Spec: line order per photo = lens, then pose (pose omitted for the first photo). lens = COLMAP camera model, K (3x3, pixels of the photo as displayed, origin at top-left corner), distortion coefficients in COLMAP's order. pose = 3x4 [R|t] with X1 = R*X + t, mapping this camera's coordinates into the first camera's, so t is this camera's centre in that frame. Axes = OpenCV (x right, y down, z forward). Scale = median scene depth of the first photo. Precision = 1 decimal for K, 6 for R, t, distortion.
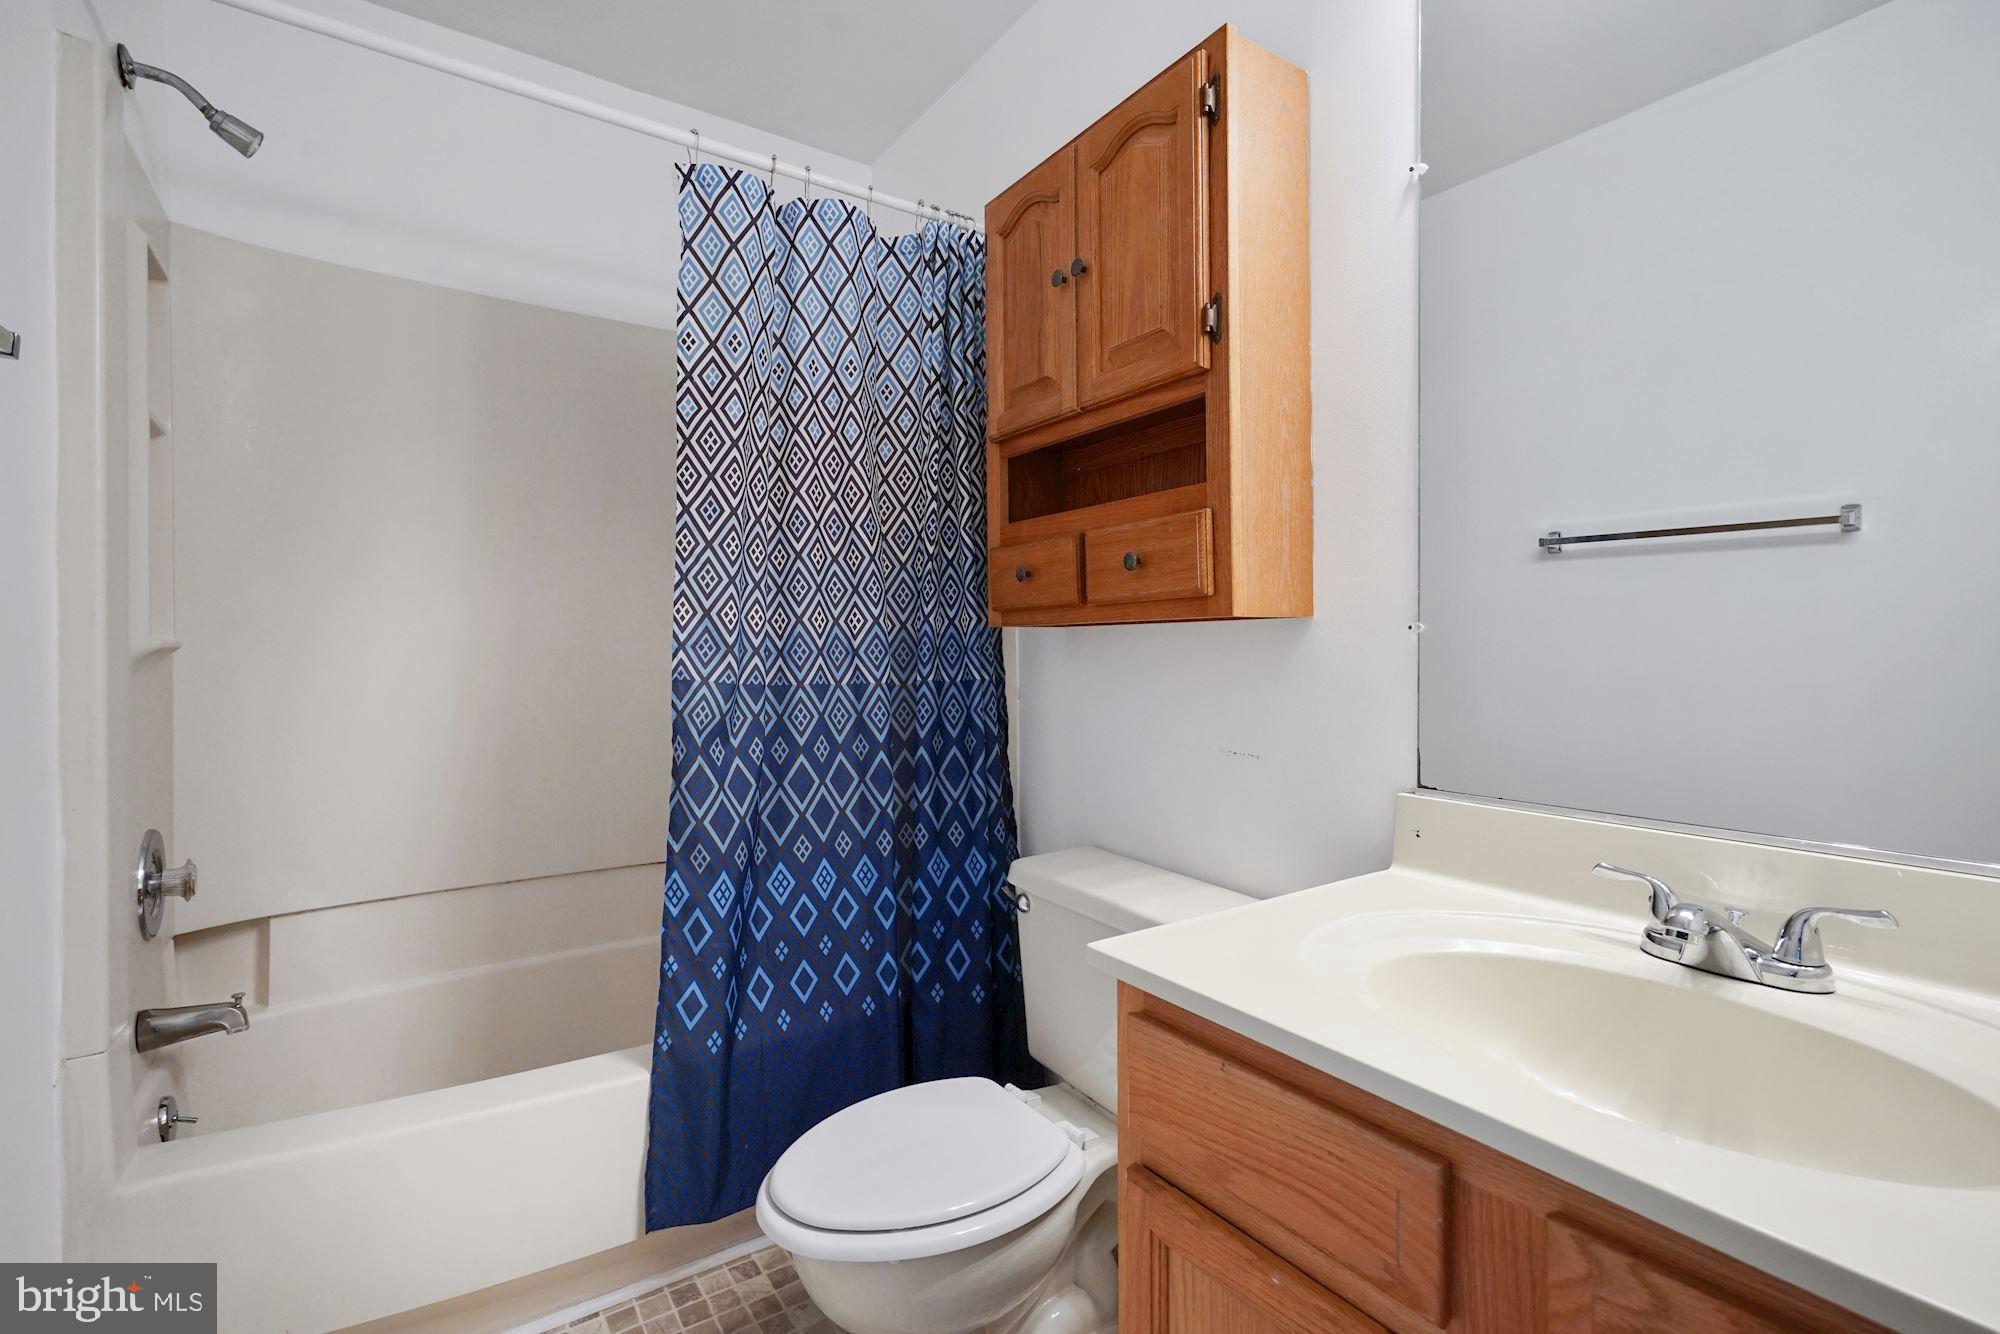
lens RADIAL K [[882.0, 0, 994.3], [0, 882.0, 648.3], [0, 0, 1]] dist [-0.002965, 0.000725]
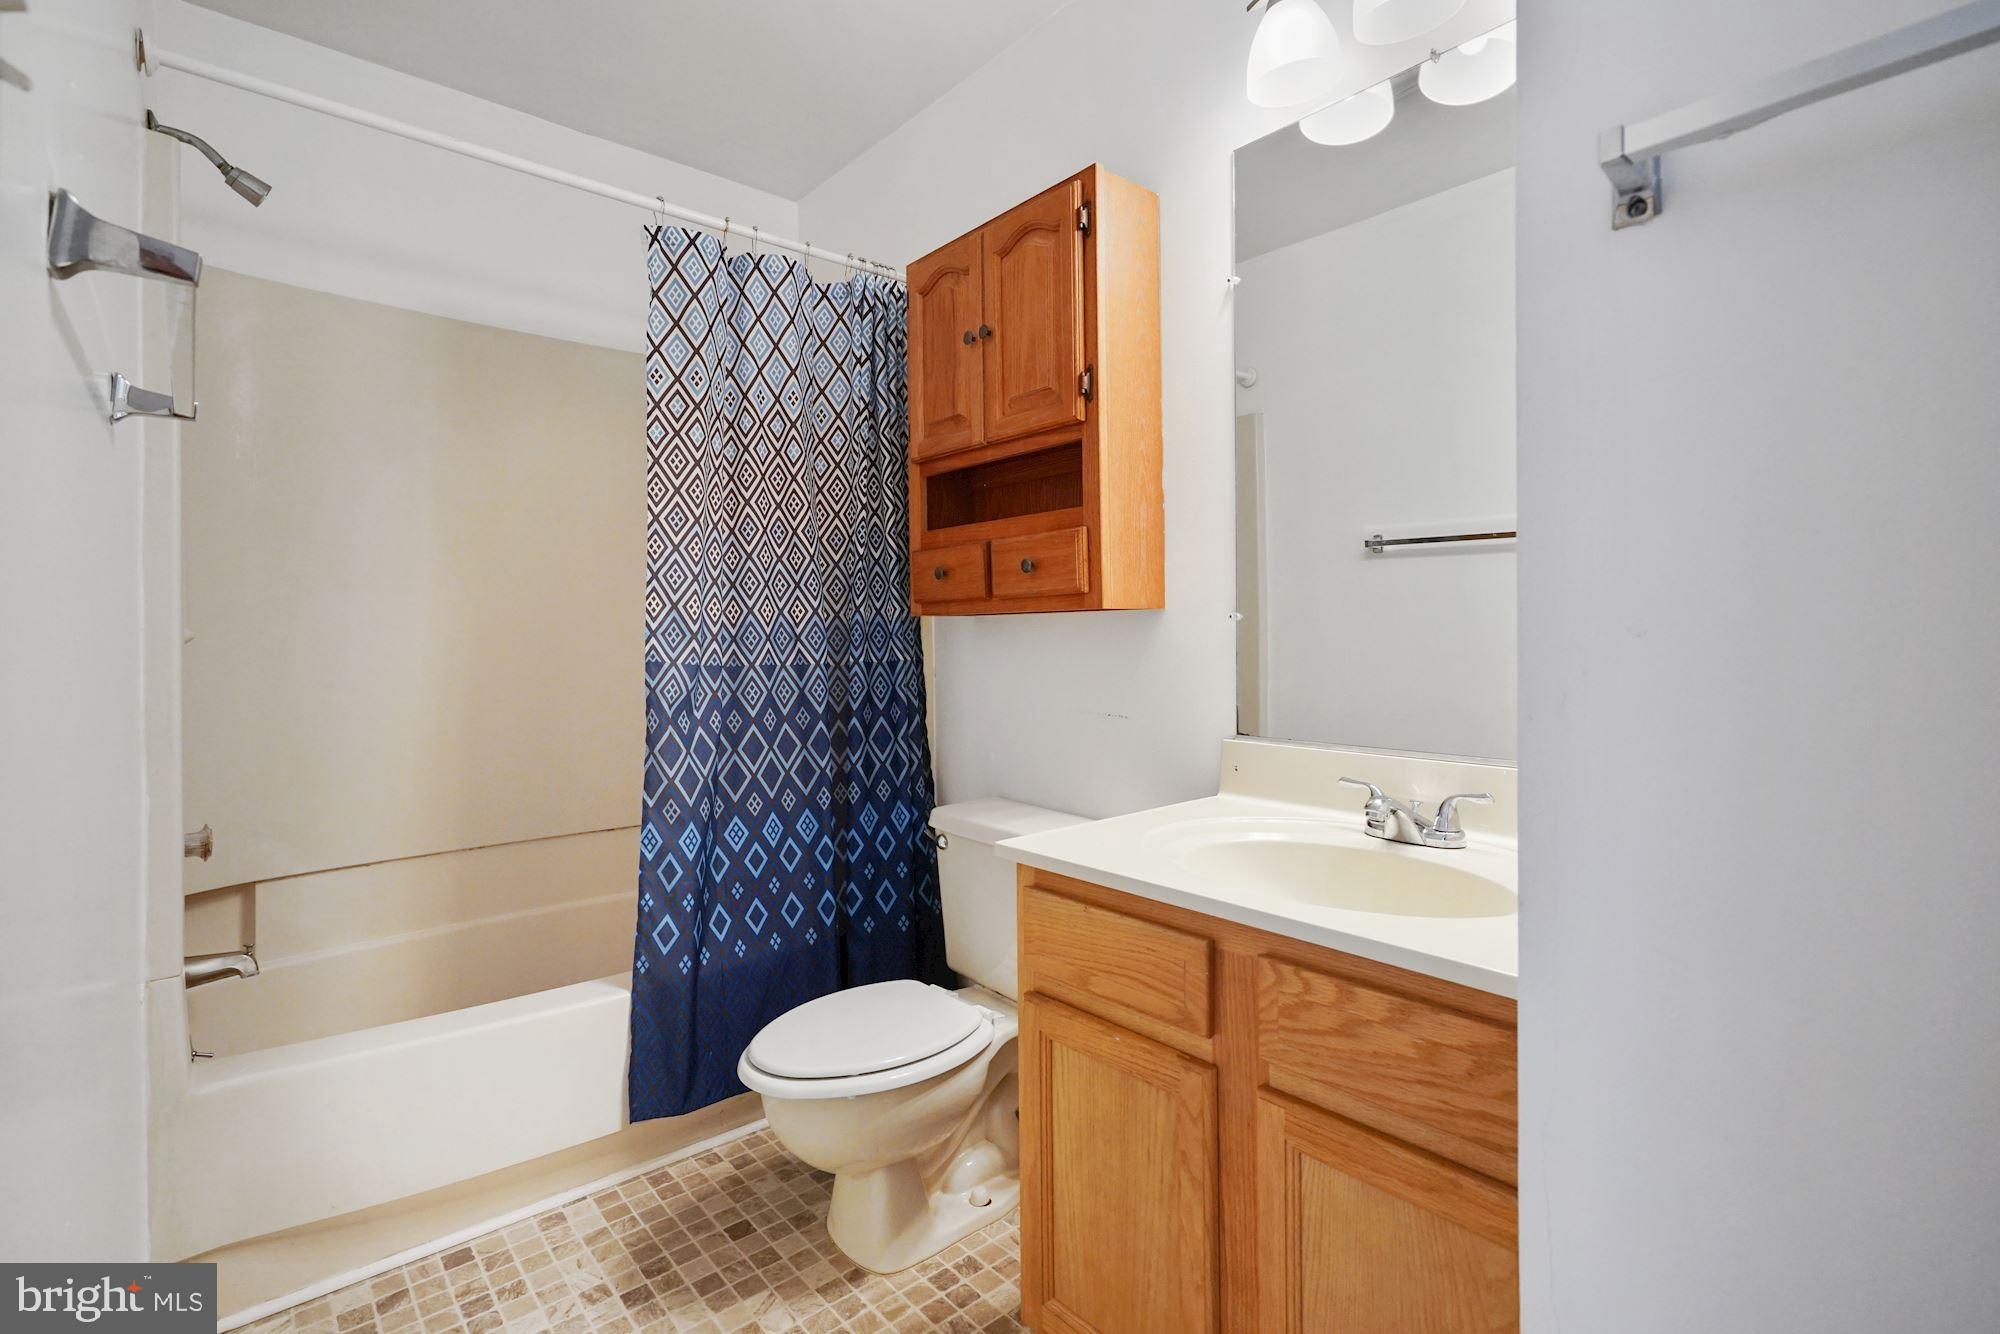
lens RADIAL K [[907.5, 0, 971.2], [0, 907.5, 658.1], [0, 0, 1]] dist [-0.002335, -0.000055]
pose [[0.996450, -0.008239, 0.083778, -0.030466], [0.006021, 0.999625, 0.026698, 0.000253], [-0.083966, -0.026099, 0.996127, -0.253180]]
